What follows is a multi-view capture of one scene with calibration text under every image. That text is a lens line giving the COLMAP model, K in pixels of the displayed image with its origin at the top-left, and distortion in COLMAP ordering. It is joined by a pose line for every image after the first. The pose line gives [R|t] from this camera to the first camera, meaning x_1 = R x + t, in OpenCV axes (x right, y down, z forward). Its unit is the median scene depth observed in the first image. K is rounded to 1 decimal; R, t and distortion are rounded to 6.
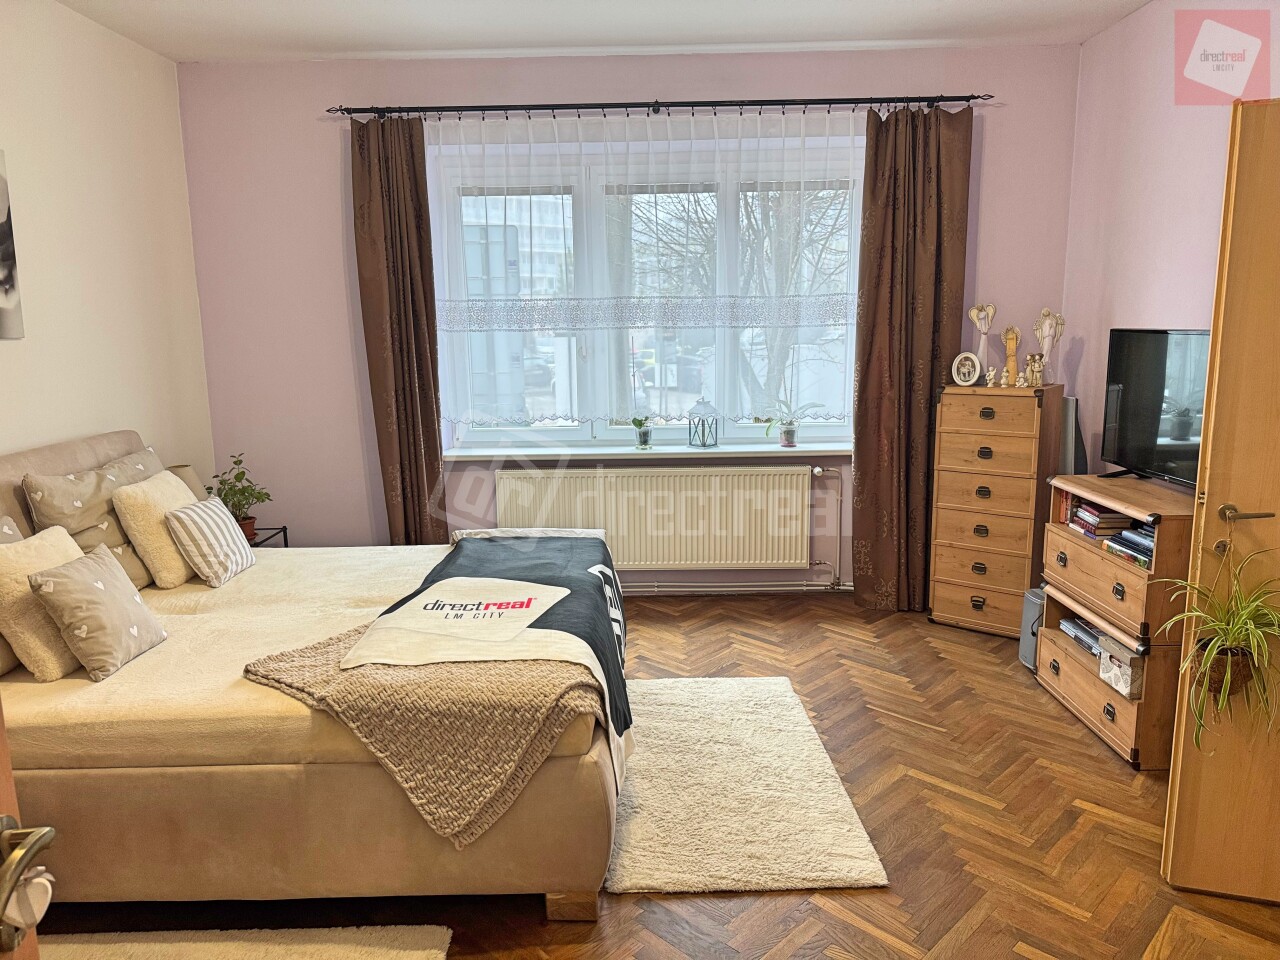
lens RADIAL K [[893.2, 0, 634.9], [0, 893.2, 482.0], [0, 0, 1]] dist [0.050834, -0.060723]
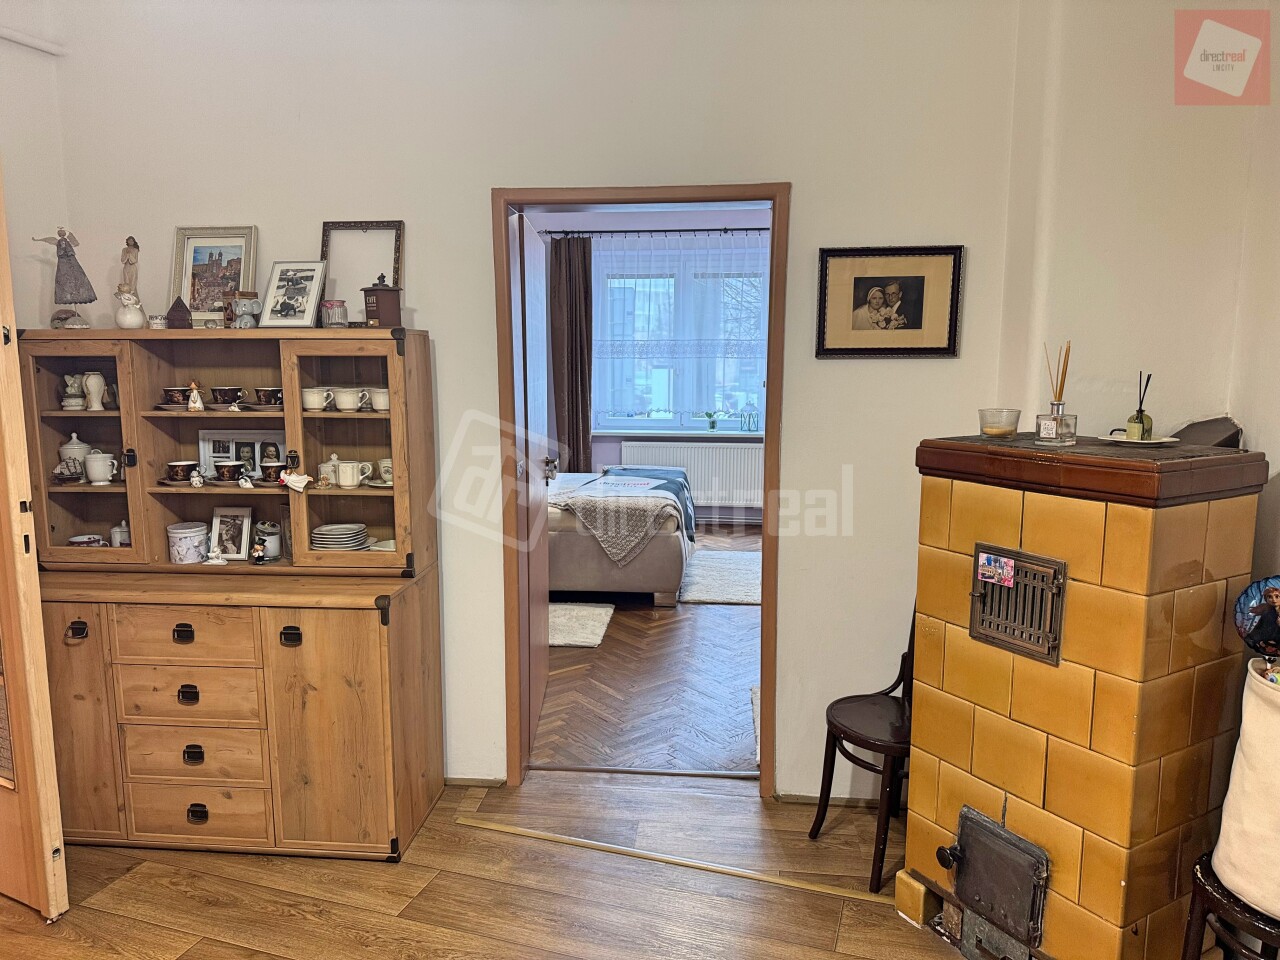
lens RADIAL K [[893.2, 0, 645.2], [0, 893.2, 491.7], [0, 0, 1]] dist [0.050834, -0.060723]
pose [[0.995455, 0.032094, -0.089659, 0.049384], [-0.034637, 0.999036, -0.026953, 0.159898], [0.088708, 0.029936, 0.995608, -0.840839]]
